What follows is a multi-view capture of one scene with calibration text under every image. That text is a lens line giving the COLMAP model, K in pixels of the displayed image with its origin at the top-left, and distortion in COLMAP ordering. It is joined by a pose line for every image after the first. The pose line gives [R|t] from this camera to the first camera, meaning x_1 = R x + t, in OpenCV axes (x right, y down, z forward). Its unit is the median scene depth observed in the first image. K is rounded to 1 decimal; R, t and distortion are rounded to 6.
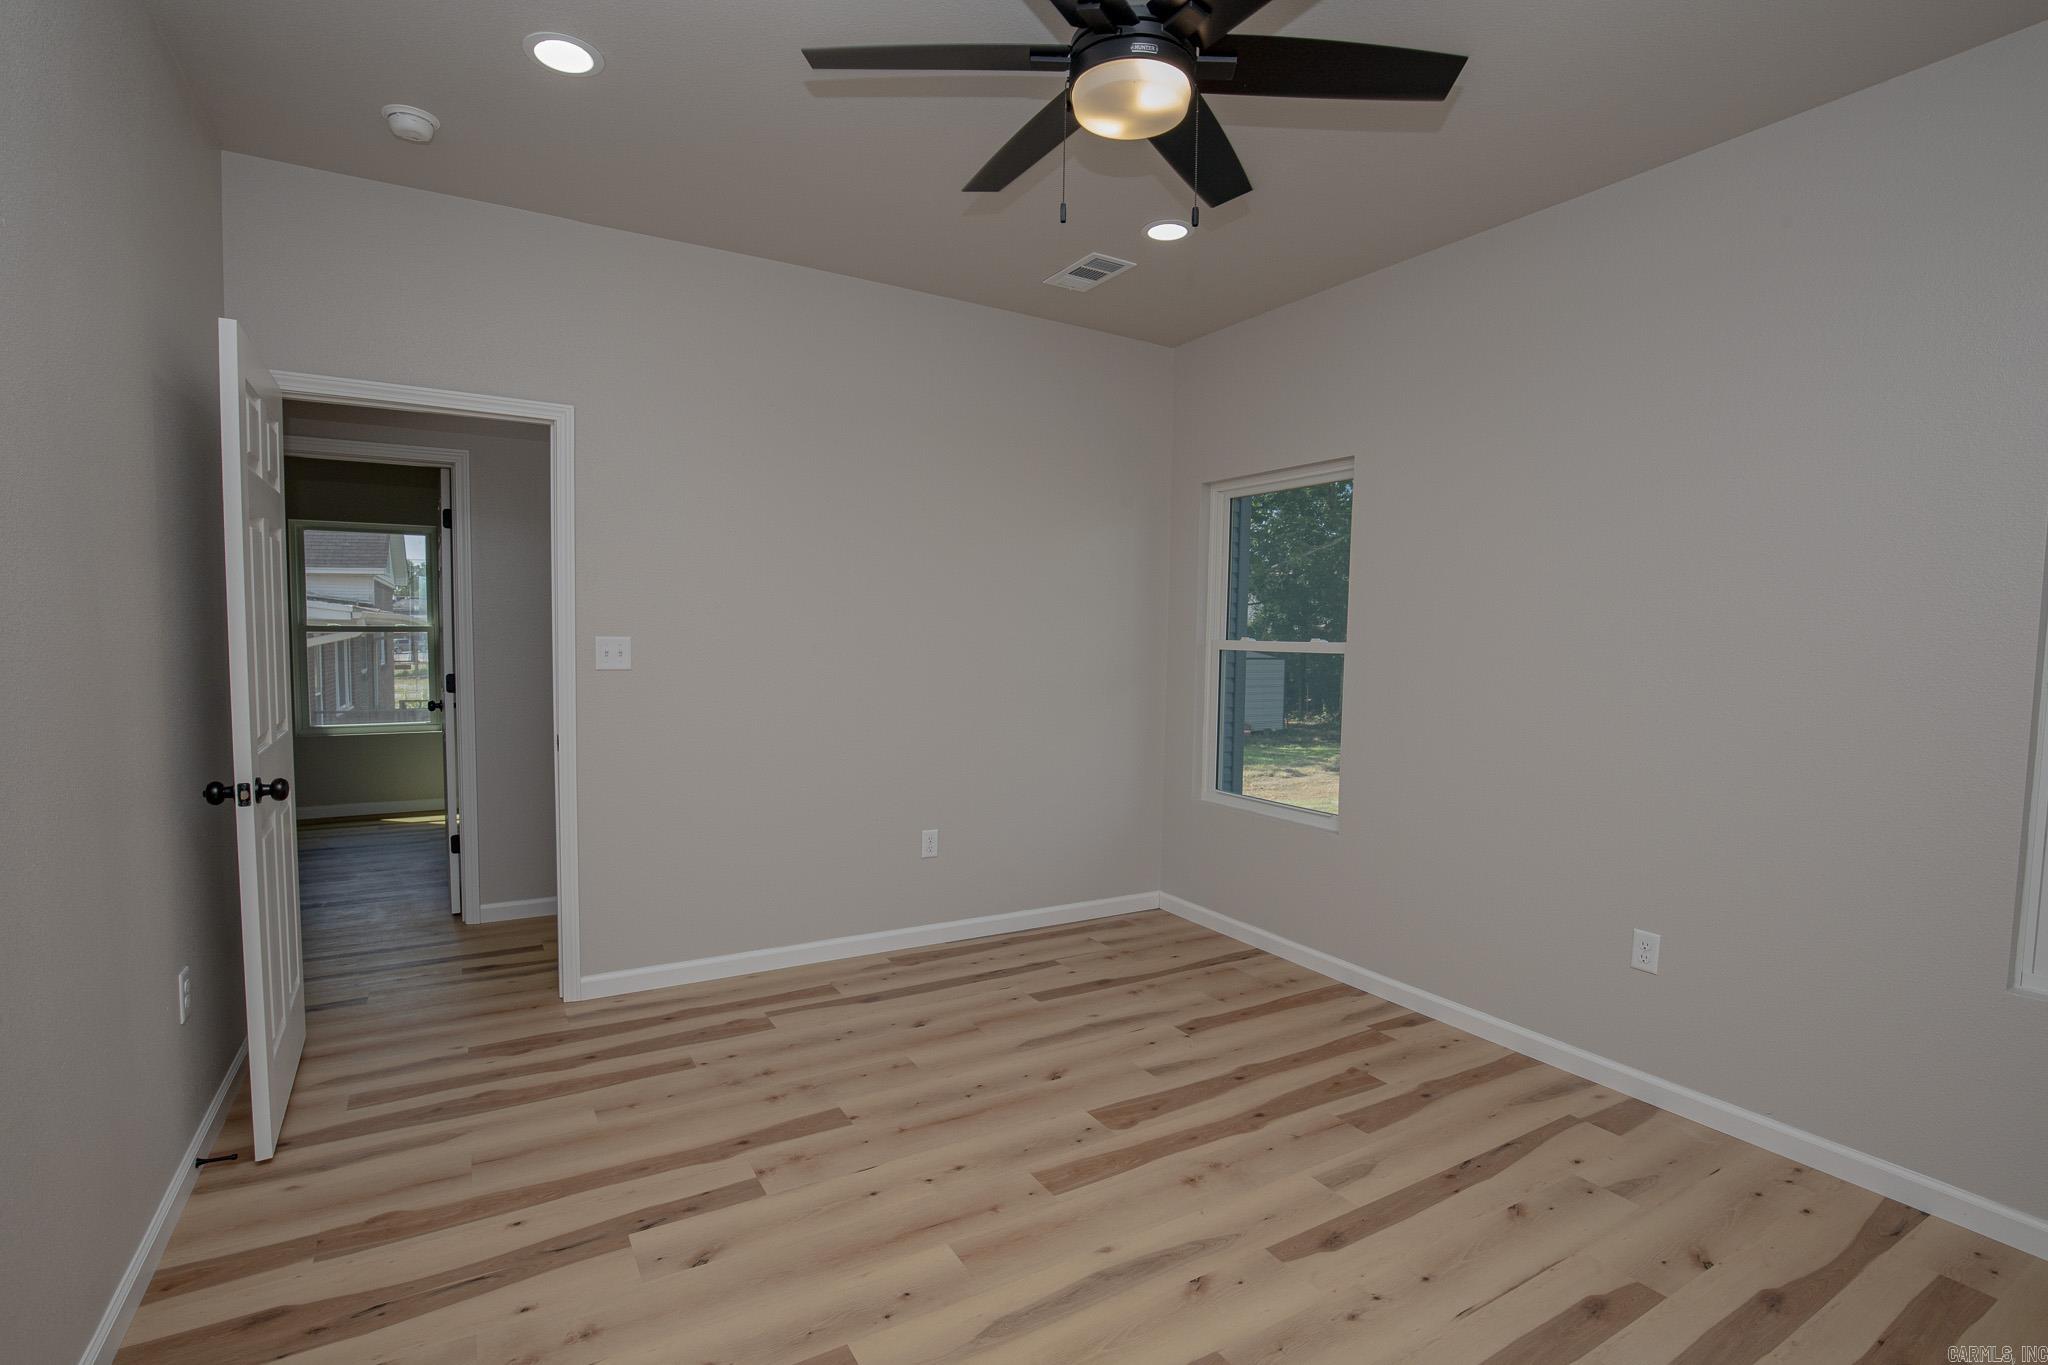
lens RADIAL K [[942.7, 0, 1011.8], [0, 942.7, 696.0], [0, 0, 1]] dist [-0.034876, 0.006538]
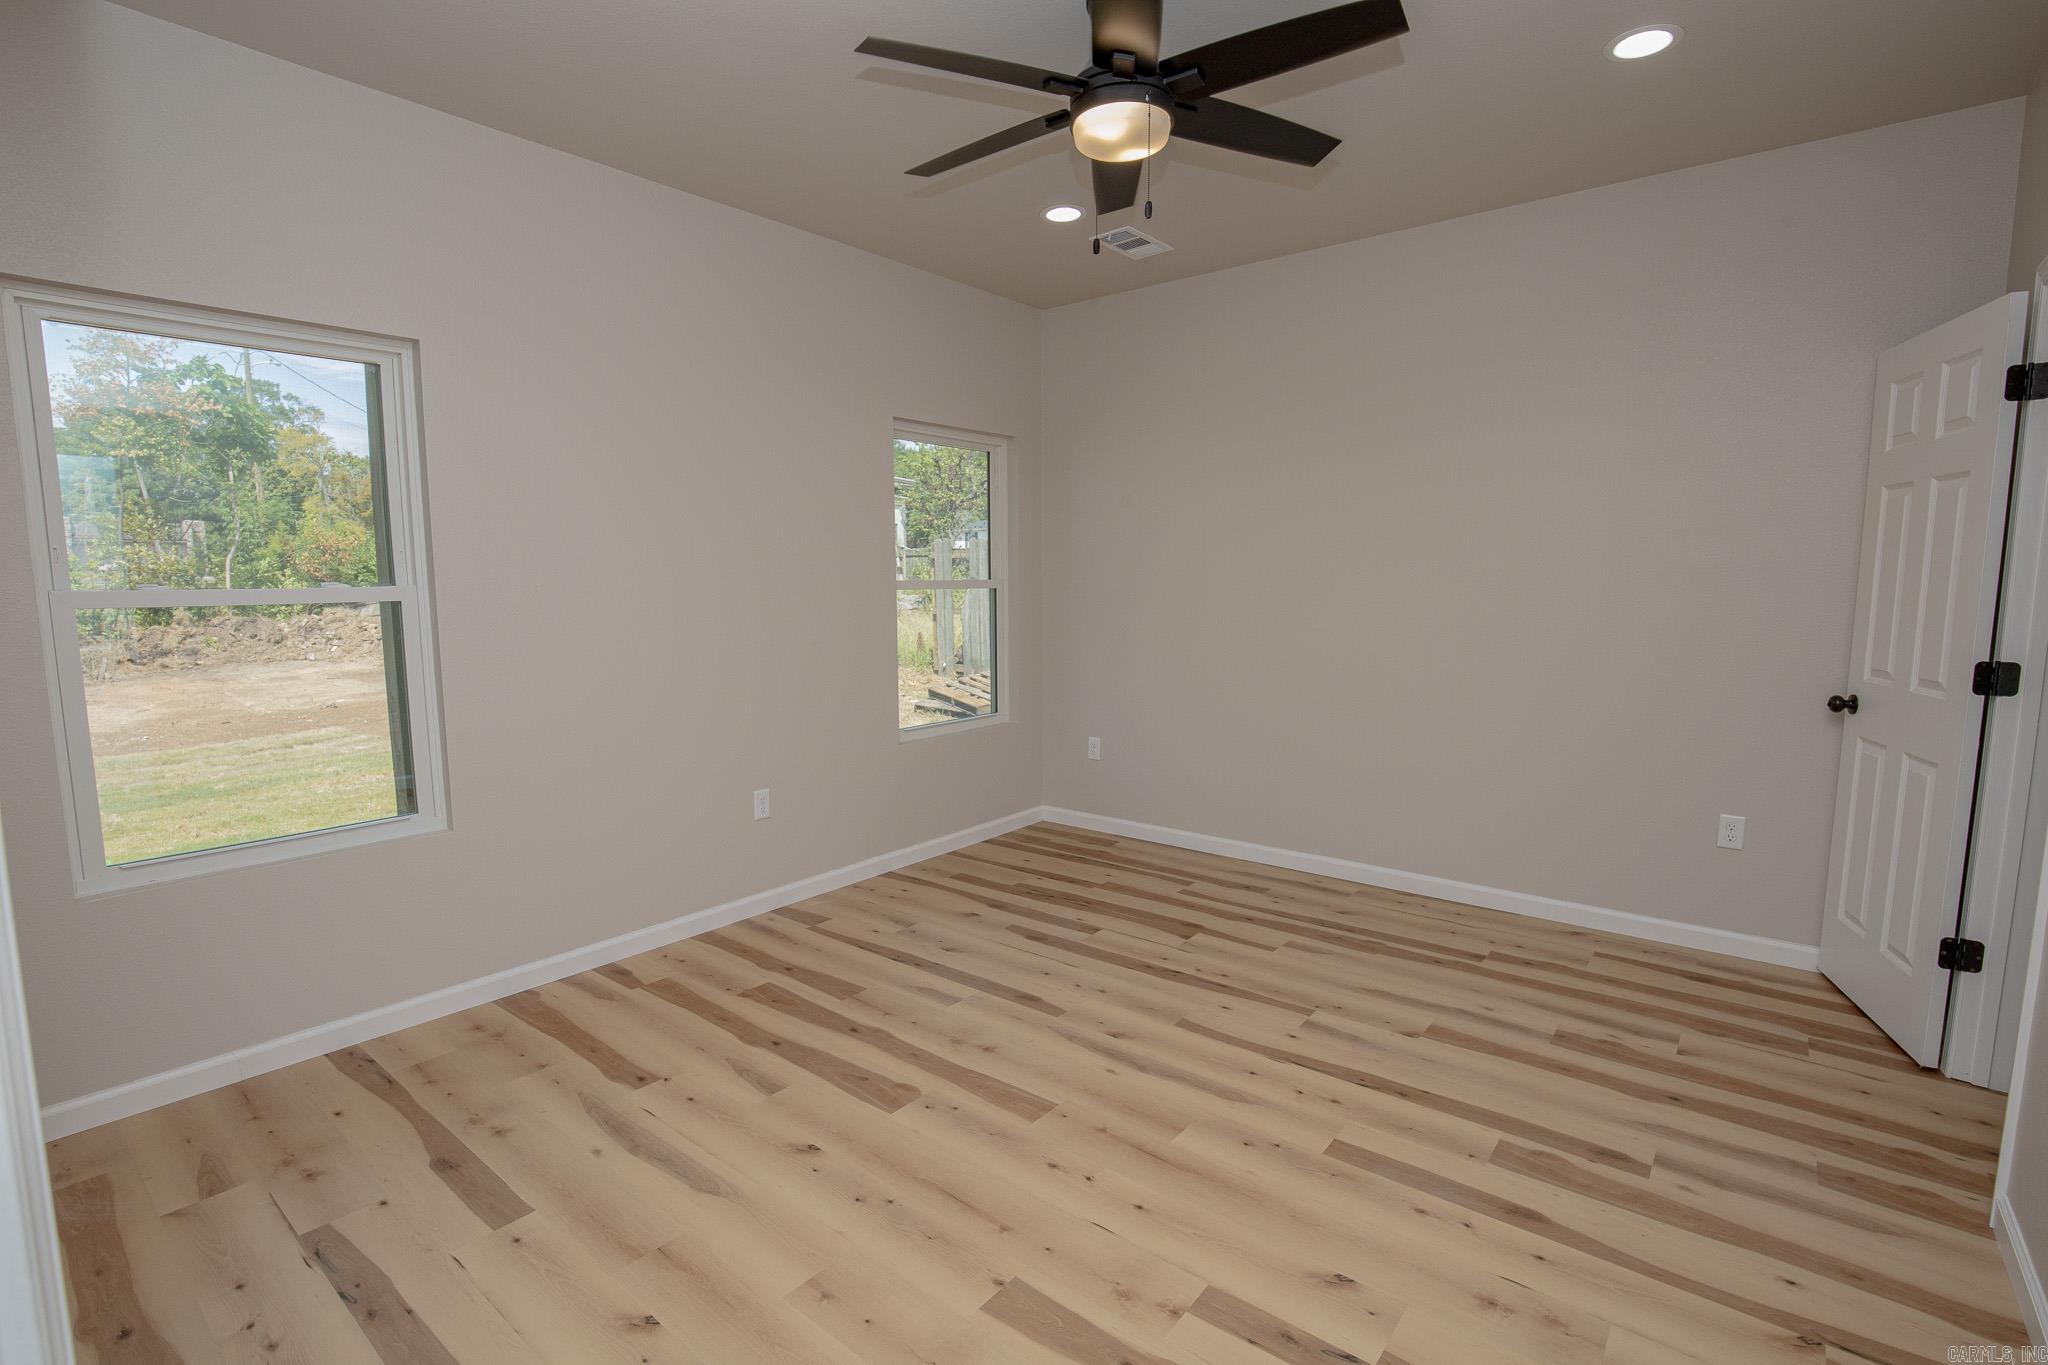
lens RADIAL K [[942.7, 0, 1011.8], [0, 942.7, 696.0], [0, 0, 1]] dist [-0.034876, 0.006538]
pose [[-0.333948, -0.132023, 0.933300, -0.711710], [0.063438, 0.984750, 0.162000, -0.081178], [-0.940454, 0.113307, -0.320480, 1.093786]]
